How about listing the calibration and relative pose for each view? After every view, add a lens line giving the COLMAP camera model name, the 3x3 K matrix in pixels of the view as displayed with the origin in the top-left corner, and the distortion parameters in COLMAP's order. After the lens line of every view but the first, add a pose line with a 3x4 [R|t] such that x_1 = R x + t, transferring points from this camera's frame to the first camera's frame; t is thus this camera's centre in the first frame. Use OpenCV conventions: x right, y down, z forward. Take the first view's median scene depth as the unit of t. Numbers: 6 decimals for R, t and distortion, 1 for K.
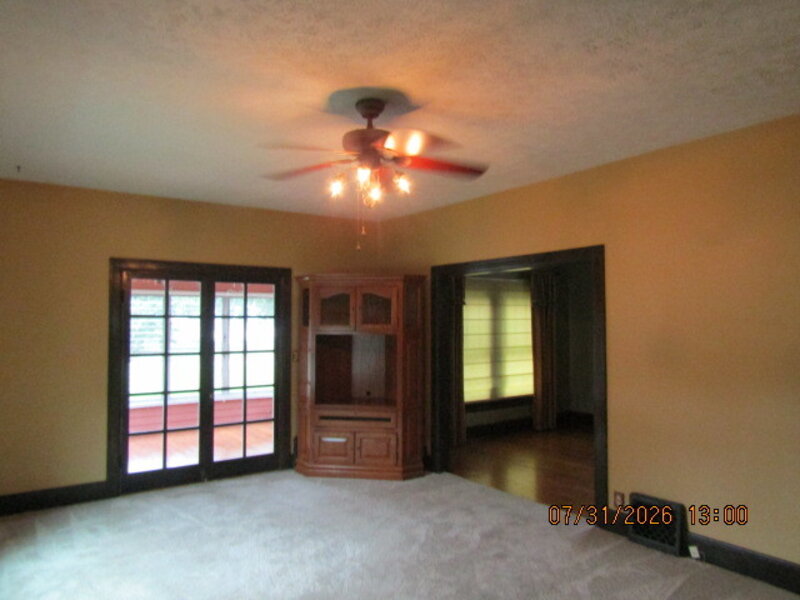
lens RADIAL K [[568.8, 0, 402.7], [0, 568.8, 301.8], [0, 0, 1]] dist [-0.008767, 0.002231]
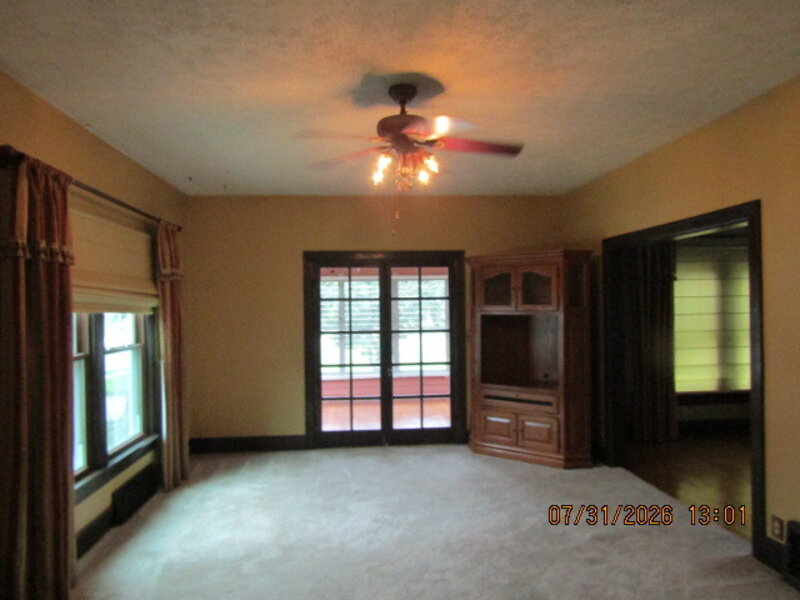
lens RADIAL K [[571.6, 0, 400.0], [0, 571.6, 300.0], [0, 0, 1]] dist [-0.003173, 0.000147]
pose [[0.859006, -0.014097, -0.511772, 0.266492], [0.030653, 0.999244, 0.023927, 0.002804], [0.511047, -0.036241, 0.858788, 0.058672]]
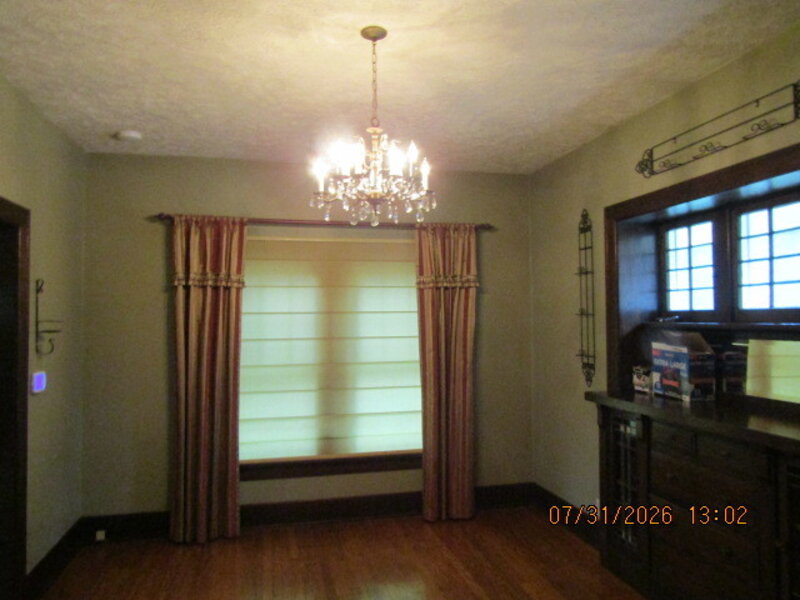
lens RADIAL K [[568.8, 0, 402.7], [0, 568.8, 301.8], [0, 0, 1]] dist [-0.008767, 0.002231]
pose [[0.914942, -0.016995, -0.403227, 0.661569], [0.020661, 0.999775, 0.004742, 0.027829], [0.403056, -0.012669, 0.915088, 0.760850]]
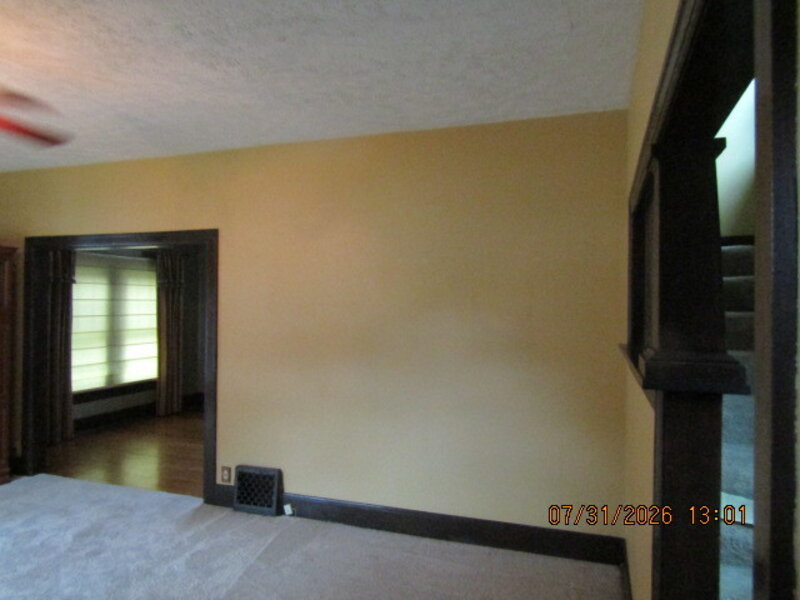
lens RADIAL K [[568.8, 0, 402.7], [0, 568.8, 301.8], [0, 0, 1]] dist [-0.008767, 0.002231]
pose [[0.823125, 0.012105, 0.567731, 0.039009], [-0.031125, 0.999232, 0.023821, -0.003353], [-0.567006, -0.037278, 0.822870, -0.029195]]
